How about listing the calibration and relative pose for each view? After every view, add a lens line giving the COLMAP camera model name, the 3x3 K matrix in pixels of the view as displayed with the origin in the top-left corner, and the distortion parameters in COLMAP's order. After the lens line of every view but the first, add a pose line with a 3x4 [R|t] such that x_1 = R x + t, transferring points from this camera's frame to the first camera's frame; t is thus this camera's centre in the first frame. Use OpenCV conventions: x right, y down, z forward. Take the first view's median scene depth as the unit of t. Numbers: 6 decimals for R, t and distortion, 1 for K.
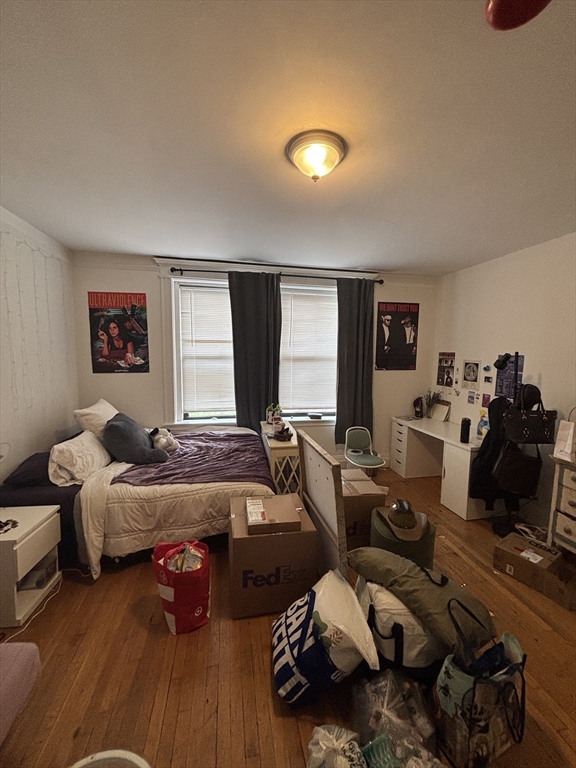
lens RADIAL K [[308.6, 0, 288.1], [0, 308.6, 382.7], [0, 0, 1]] dist [-0.000498, -0.000030]
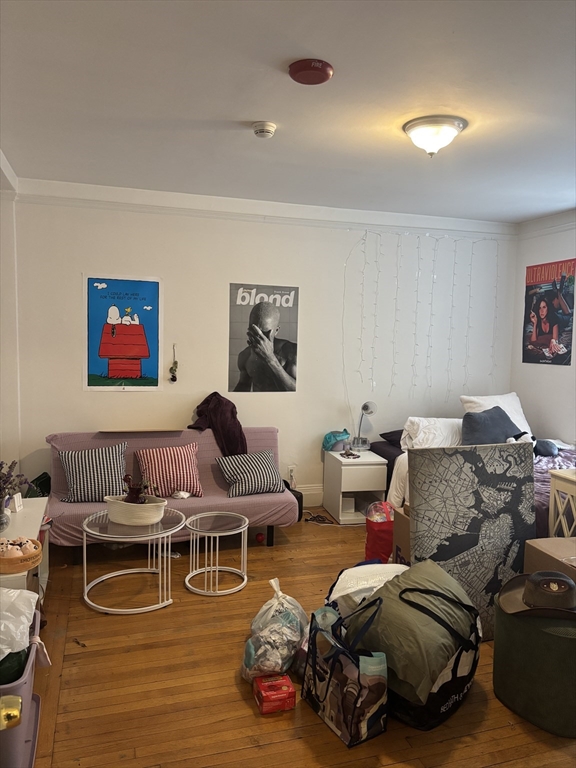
lens RADIAL K [[582.2, 0, 288.3], [0, 582.2, 384.6], [0, 0, 1]] dist [-0.001075, -0.001736]
pose [[0.118549, 0.080277, -0.989698, 0.865974], [-0.115505, 0.991075, 0.066553, -0.003280], [0.986207, 0.106425, 0.126764, 0.176117]]
